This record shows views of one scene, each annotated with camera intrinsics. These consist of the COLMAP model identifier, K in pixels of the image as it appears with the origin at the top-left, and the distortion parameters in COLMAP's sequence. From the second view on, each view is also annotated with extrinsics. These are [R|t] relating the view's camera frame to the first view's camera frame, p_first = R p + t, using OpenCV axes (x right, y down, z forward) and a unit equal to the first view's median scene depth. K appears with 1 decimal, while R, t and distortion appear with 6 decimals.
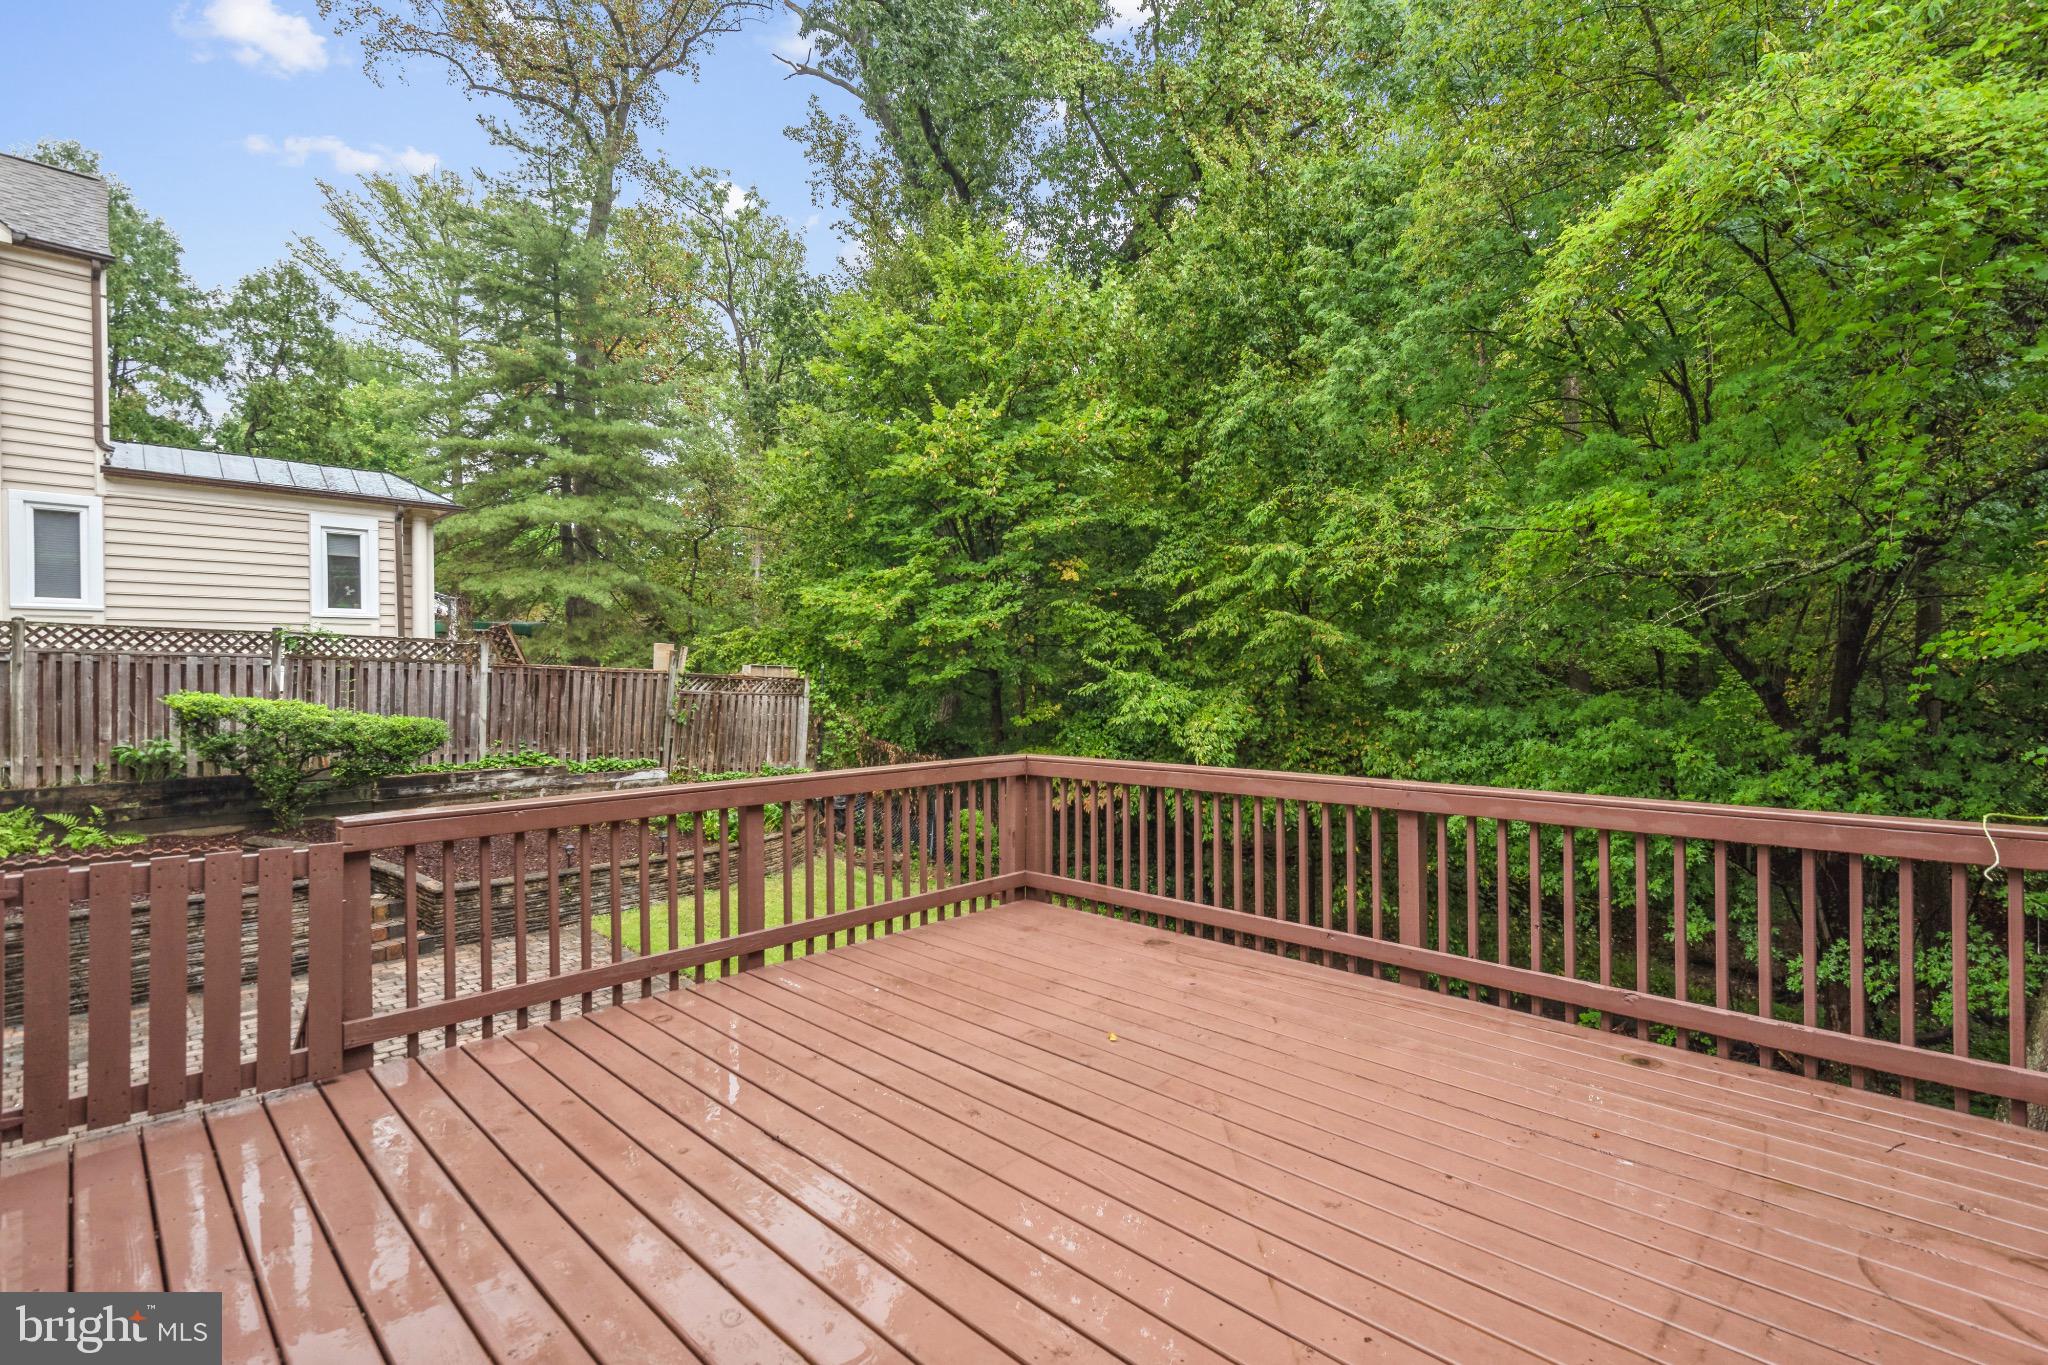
lens RADIAL K [[956.0, 0, 1024.0], [0, 956.0, 682.5], [0, 0, 1]] dist [-0.000740, 0.010075]
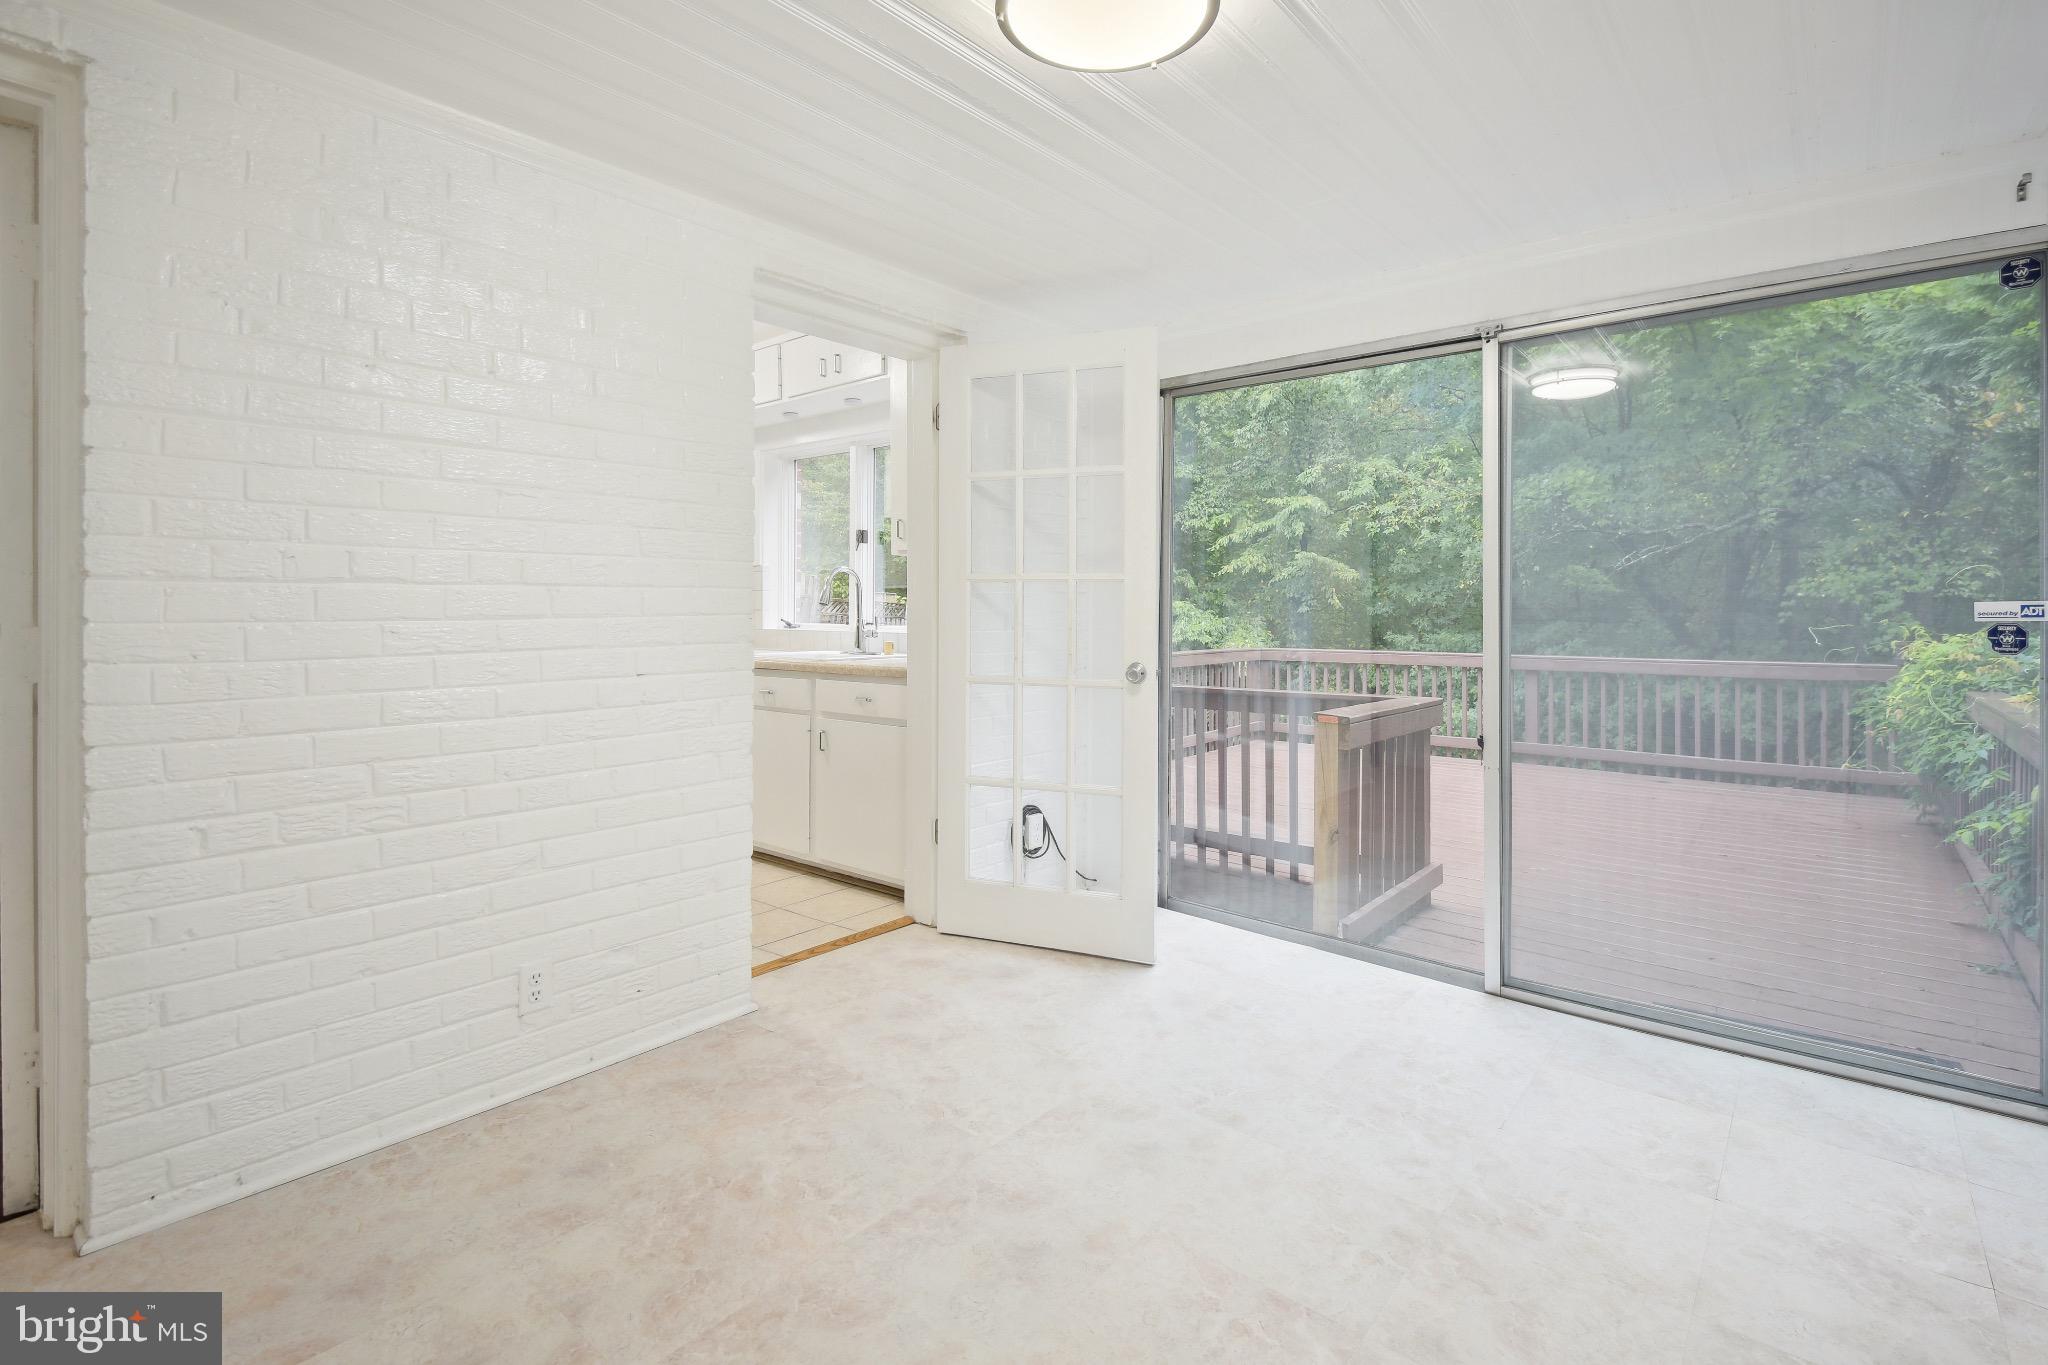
lens RADIAL K [[966.0, 0, 1035.0], [0, 966.0, 612.0], [0, 0, 1]] dist [0.003770, -0.000218]
pose [[0.995741, 0.011303, 0.091495, -0.187336], [-0.011071, 0.999934, -0.003049, 0.009022], [-0.091523, 0.002023, 0.995801, -0.200333]]
